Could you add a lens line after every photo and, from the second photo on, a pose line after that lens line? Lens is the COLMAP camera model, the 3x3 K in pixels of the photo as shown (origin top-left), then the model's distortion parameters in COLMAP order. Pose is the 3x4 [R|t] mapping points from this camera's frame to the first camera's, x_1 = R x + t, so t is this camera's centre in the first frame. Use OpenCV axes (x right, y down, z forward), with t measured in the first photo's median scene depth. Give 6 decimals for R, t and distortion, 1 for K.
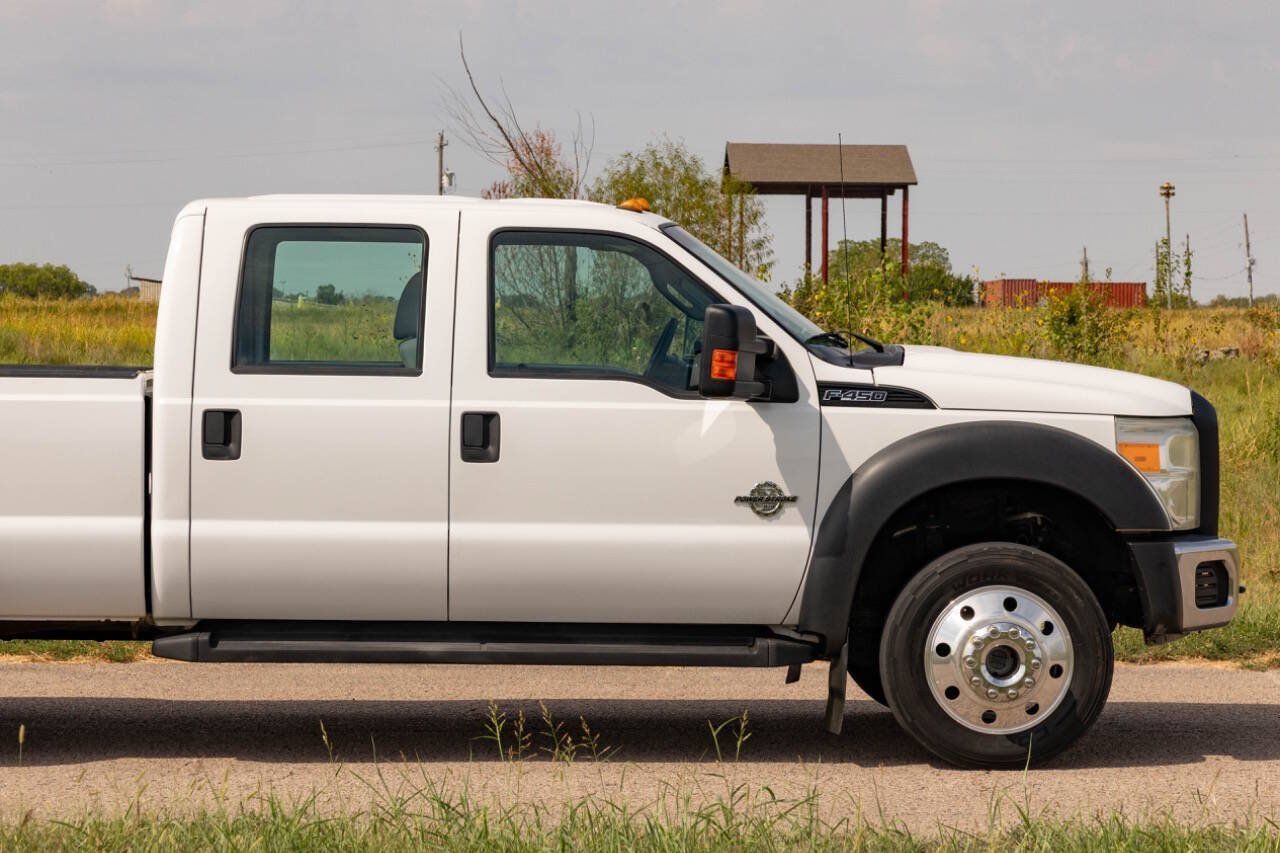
lens RADIAL K [[2776.0, 0, 640.0], [0, 2776.0, 426.5], [0, 0, 1]] dist [0.019370, 0.008323]
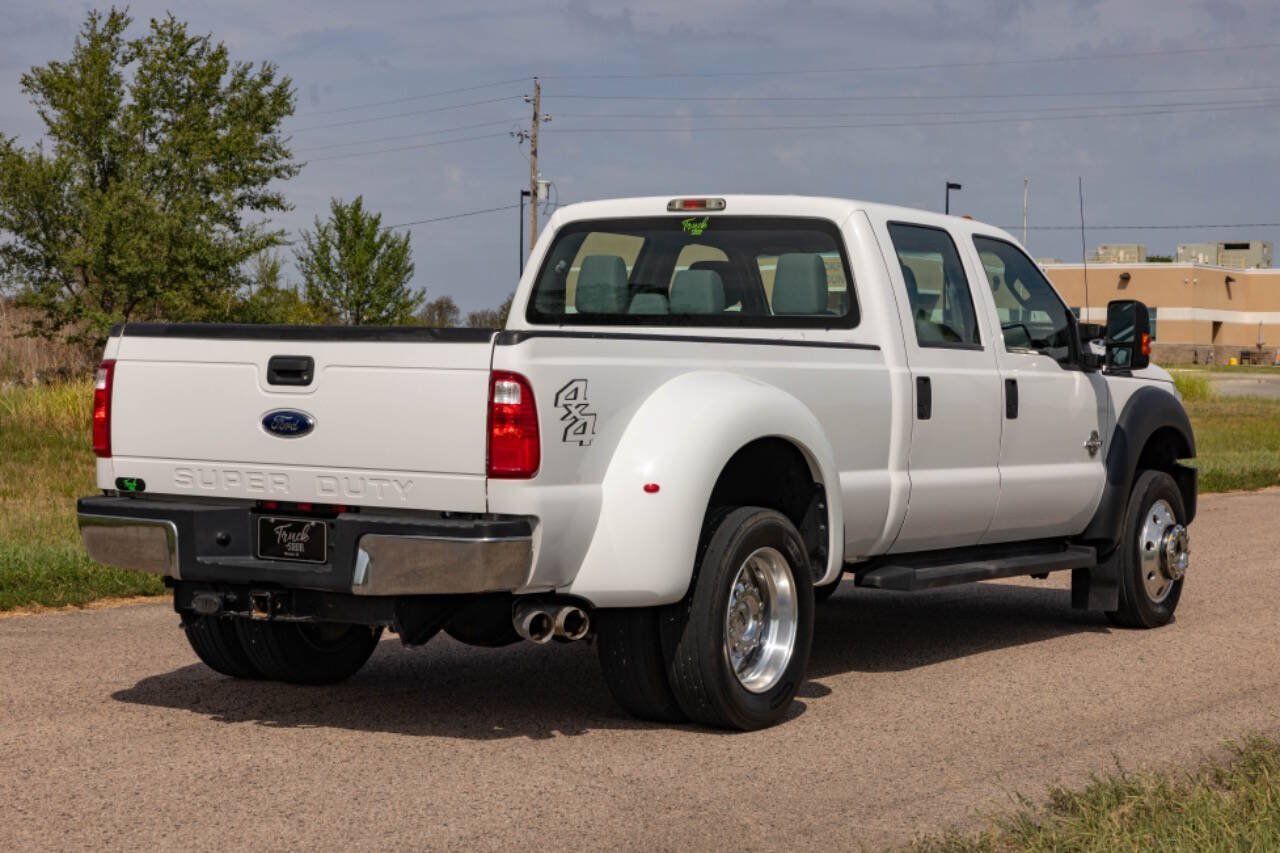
lens RADIAL K [[2776.0, 0, 640.0], [0, 2776.0, 426.5], [0, 0, 1]] dist [0.019370, 0.008323]
pose [[0.488691, -0.014262, 0.872340, -1.251166], [0.004155, 0.999893, 0.014020, -0.002061], [-0.872447, -0.003227, 0.488698, 0.525872]]
